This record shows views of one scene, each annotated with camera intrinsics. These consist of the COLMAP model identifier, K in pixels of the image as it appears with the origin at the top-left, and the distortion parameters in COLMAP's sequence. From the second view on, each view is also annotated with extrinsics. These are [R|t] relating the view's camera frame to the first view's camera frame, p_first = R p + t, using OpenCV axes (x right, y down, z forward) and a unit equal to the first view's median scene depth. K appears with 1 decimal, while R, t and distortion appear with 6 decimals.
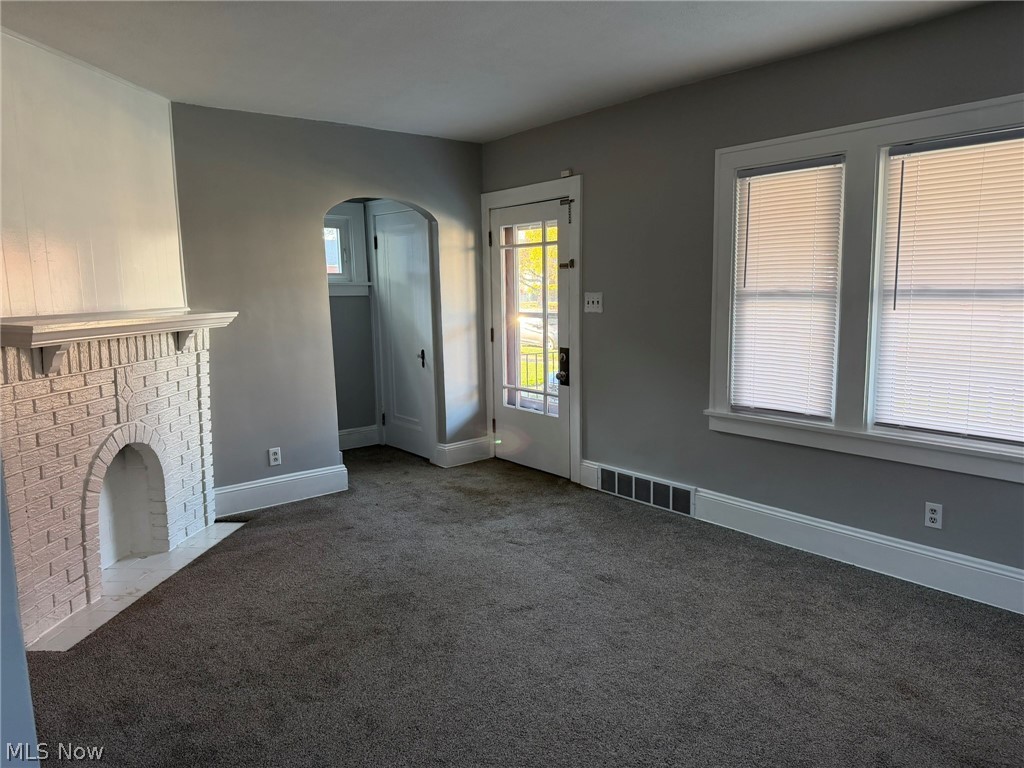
lens RADIAL K [[710.0, 0, 512.0], [0, 710.0, 384.0], [0, 0, 1]] dist [0.069834, -0.099860]
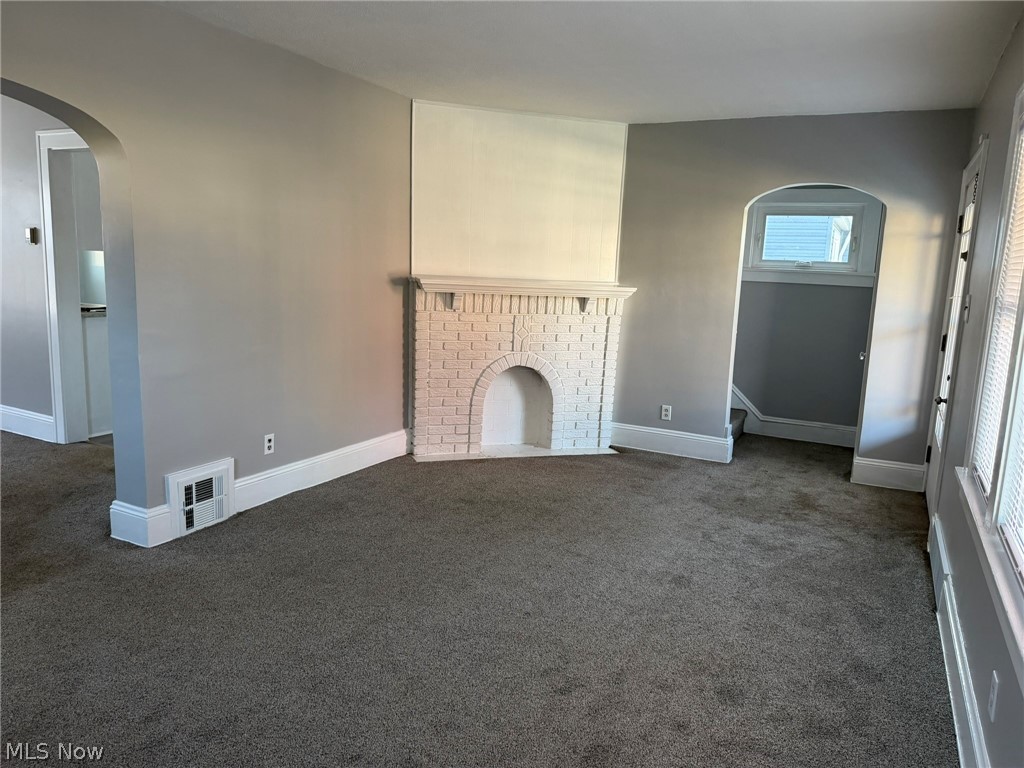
lens RADIAL K [[710.0, 0, 512.0], [0, 710.0, 384.0], [0, 0, 1]] dist [0.069834, -0.099860]
pose [[0.399809, 0.185582, -0.897615, 0.684734], [-0.174171, 0.976828, 0.124382, -0.053167], [0.899899, 0.106610, 0.422867, 0.288959]]
